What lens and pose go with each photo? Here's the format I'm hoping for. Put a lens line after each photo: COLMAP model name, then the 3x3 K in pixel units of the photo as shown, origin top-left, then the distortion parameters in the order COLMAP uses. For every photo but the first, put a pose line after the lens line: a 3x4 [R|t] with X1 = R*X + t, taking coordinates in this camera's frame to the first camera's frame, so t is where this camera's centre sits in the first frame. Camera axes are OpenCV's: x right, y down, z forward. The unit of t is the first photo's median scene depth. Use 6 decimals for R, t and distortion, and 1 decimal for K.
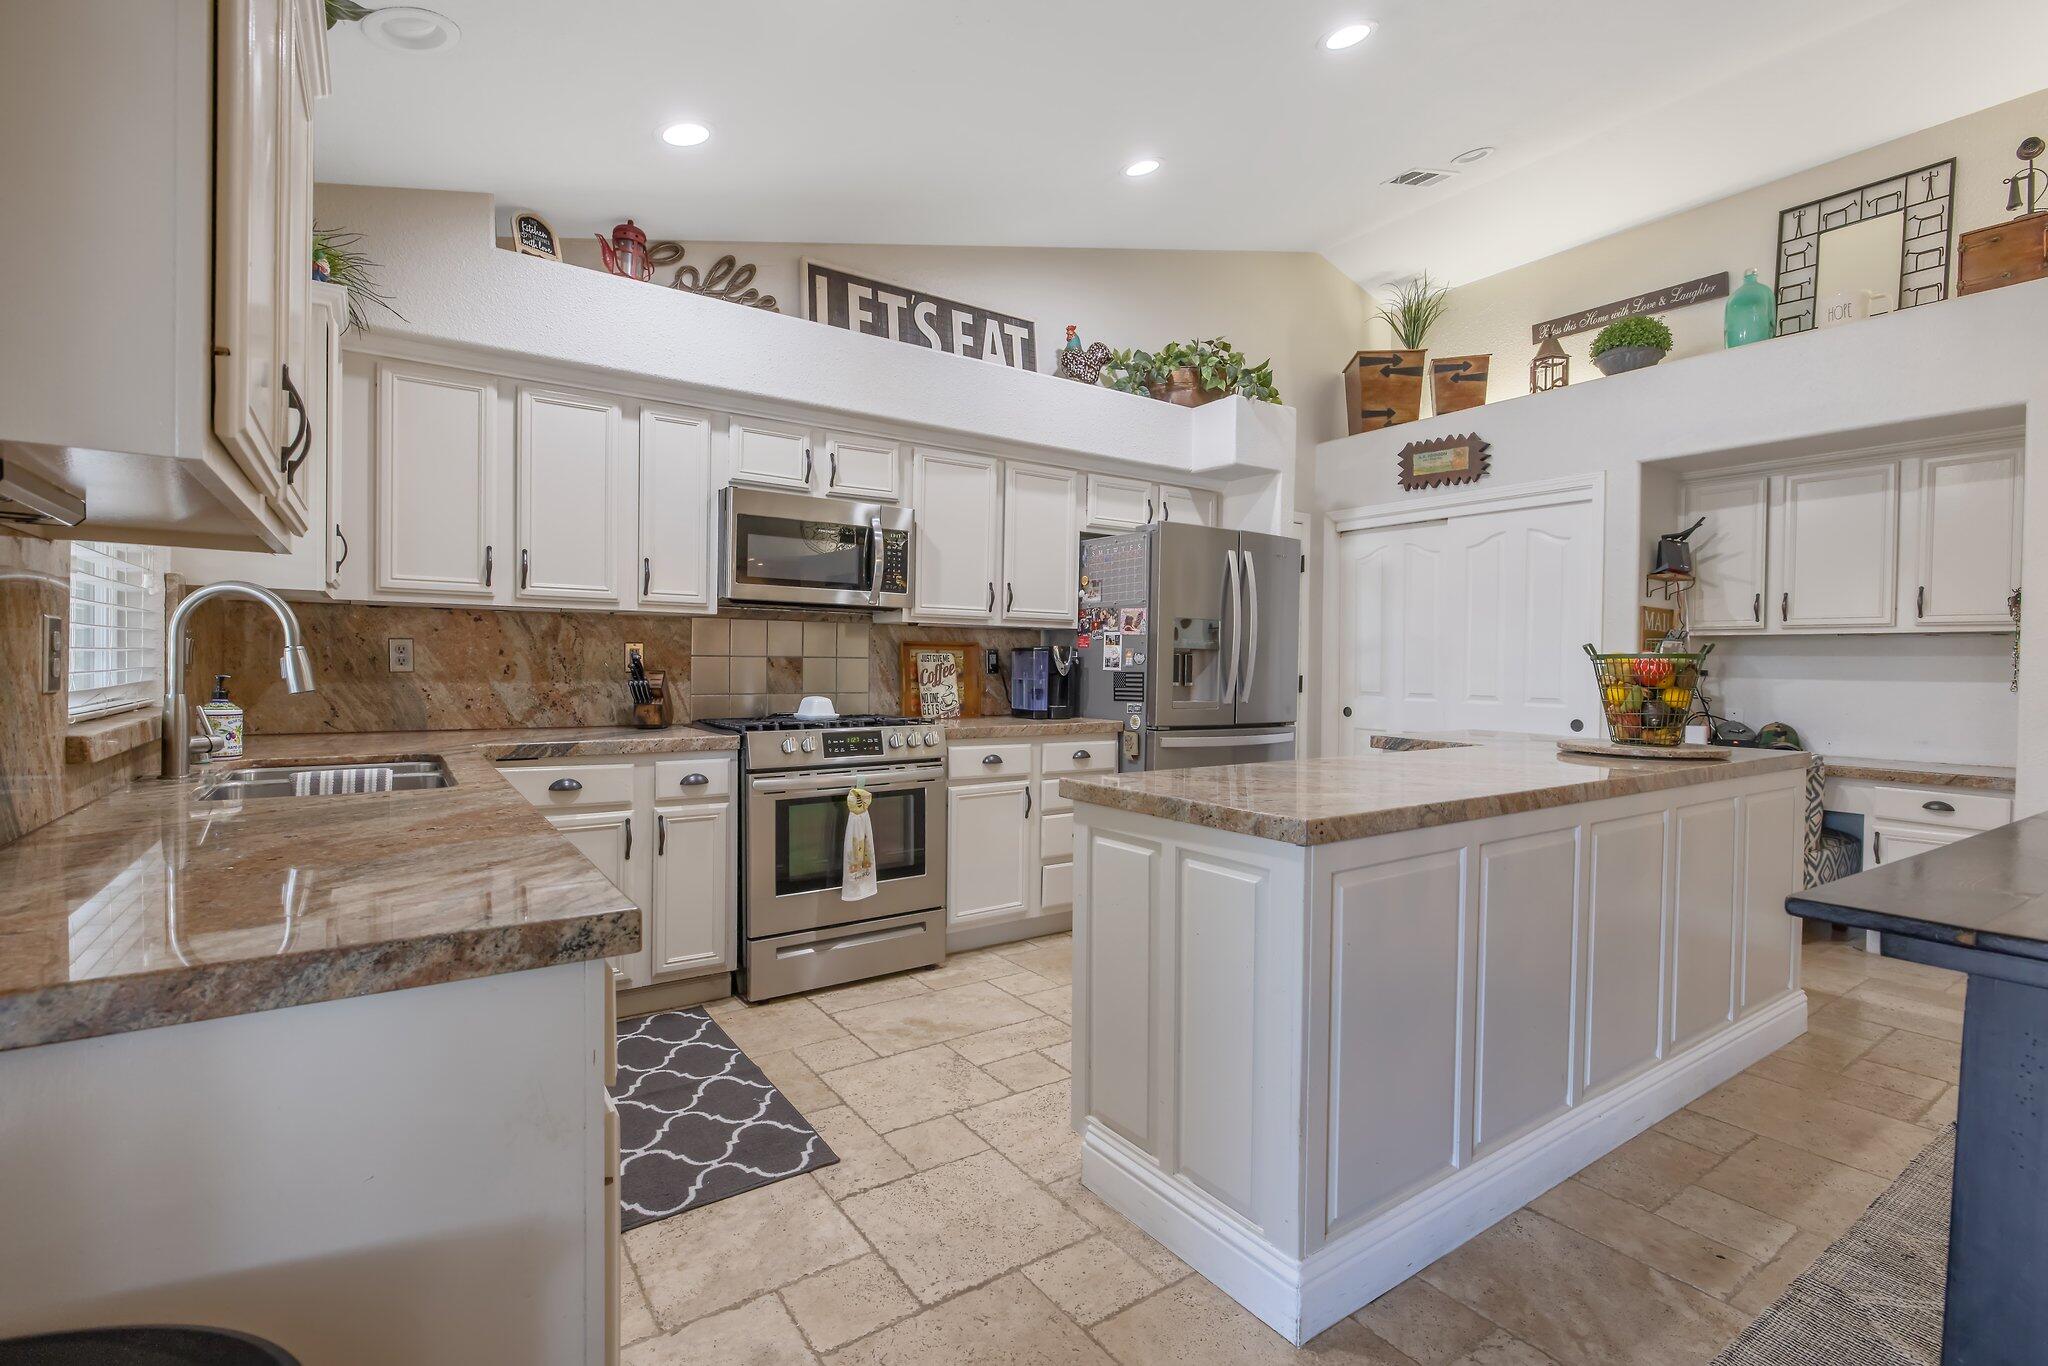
lens RADIAL K [[936.6, 0, 1030.4], [0, 936.6, 675.9], [0, 0, 1]] dist [-0.011114, 0.002896]
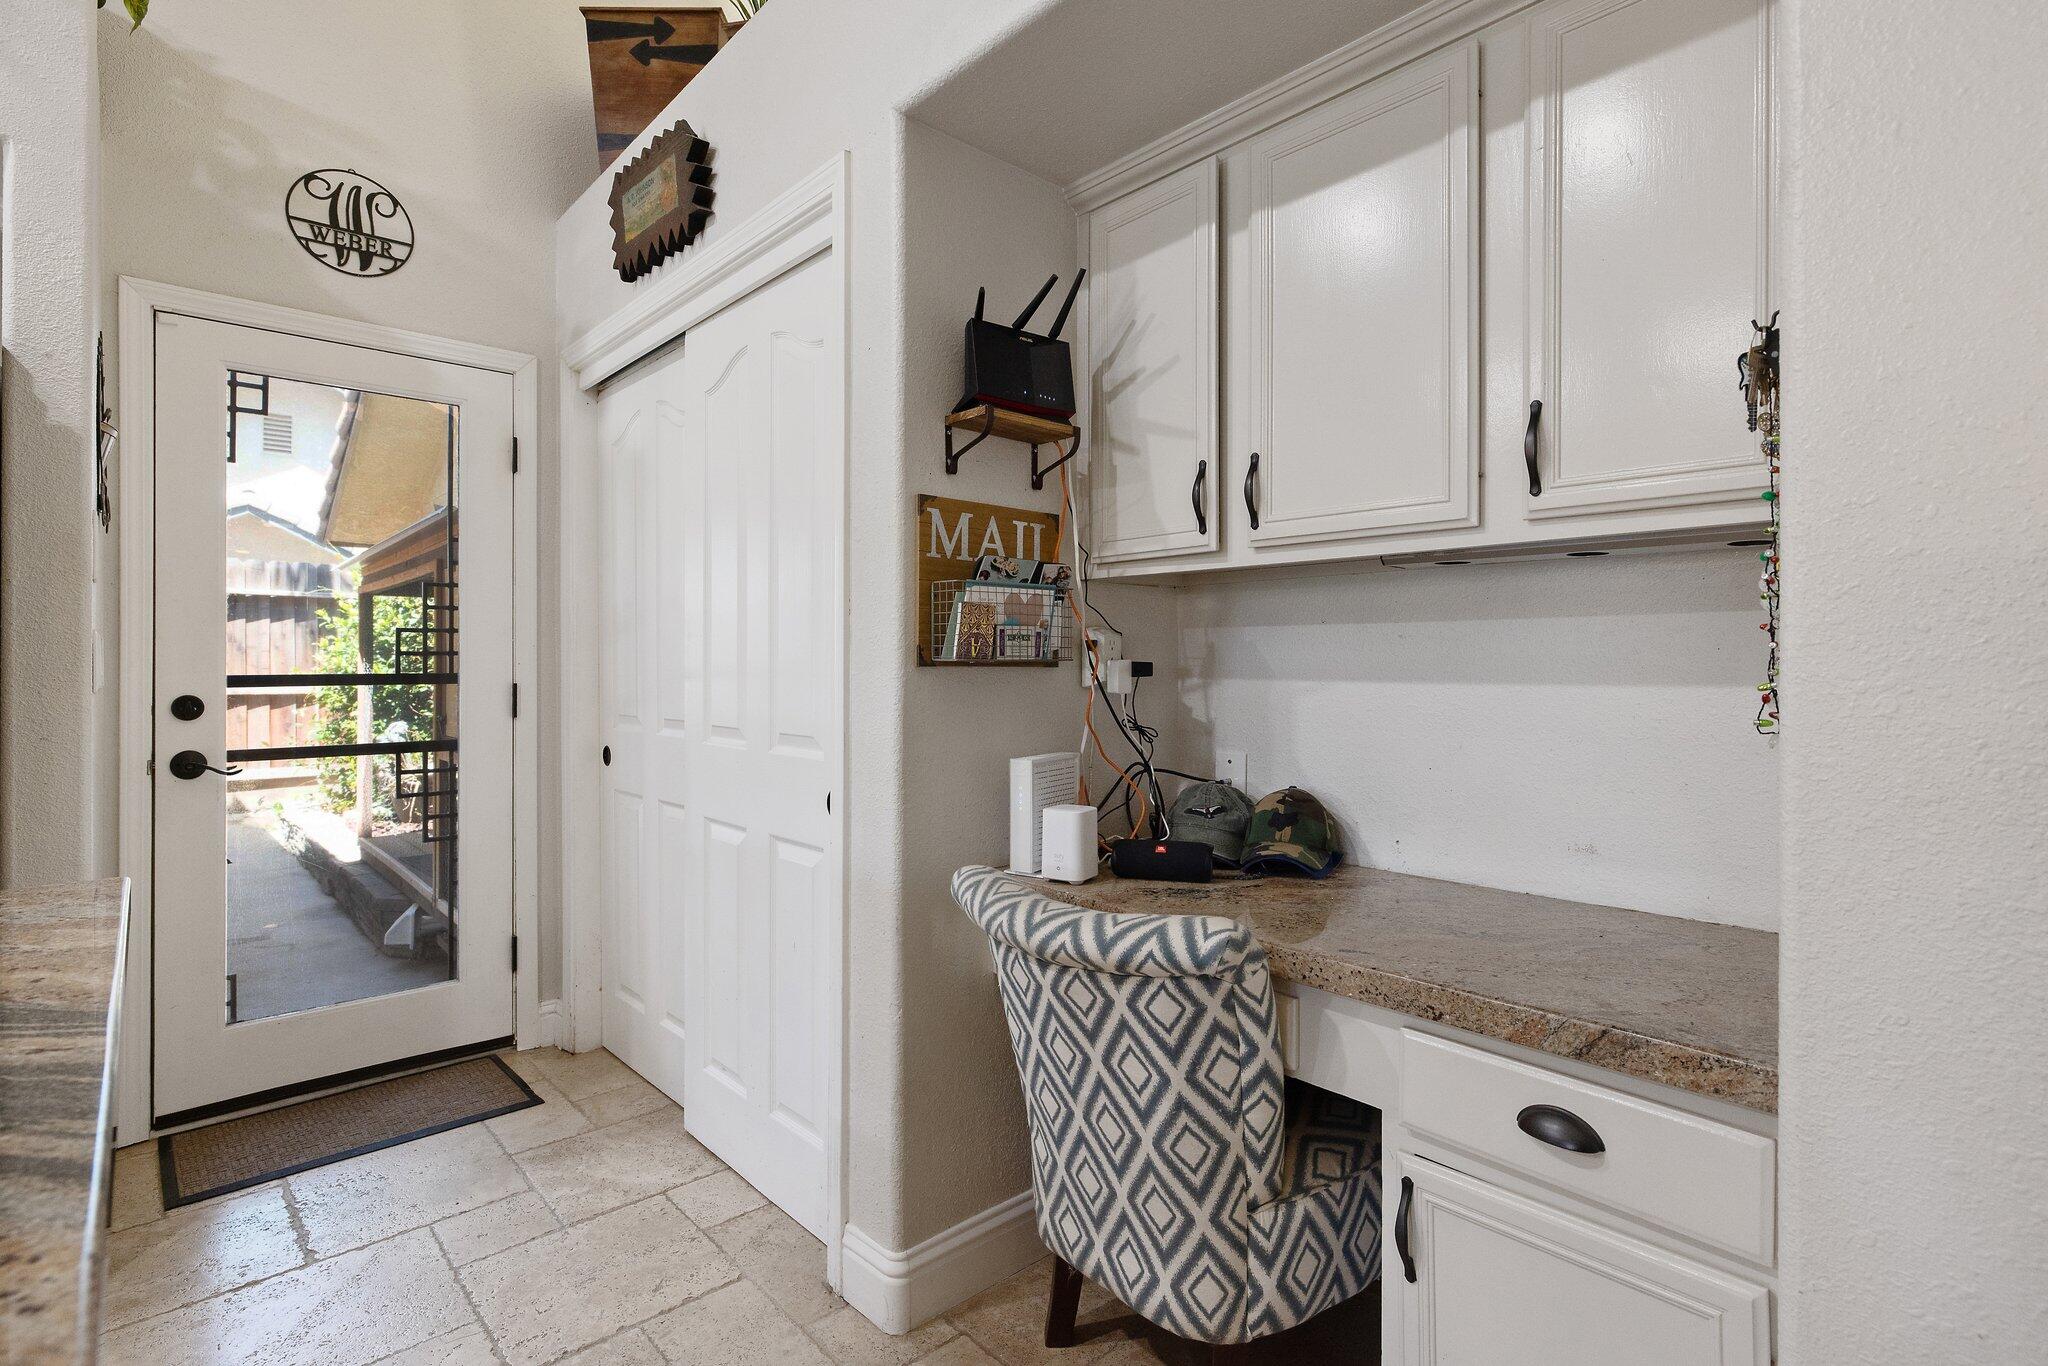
lens RADIAL K [[988.0, 0, 1040.2], [0, 988.0, 661.8], [0, 0, 1]] dist [-0.006238, 0.002236]
pose [[0.991619, -0.013157, 0.128523, 0.739594], [0.014875, 0.999812, -0.012415, -0.001866], [-0.128336, 0.014223, 0.991629, 0.677840]]
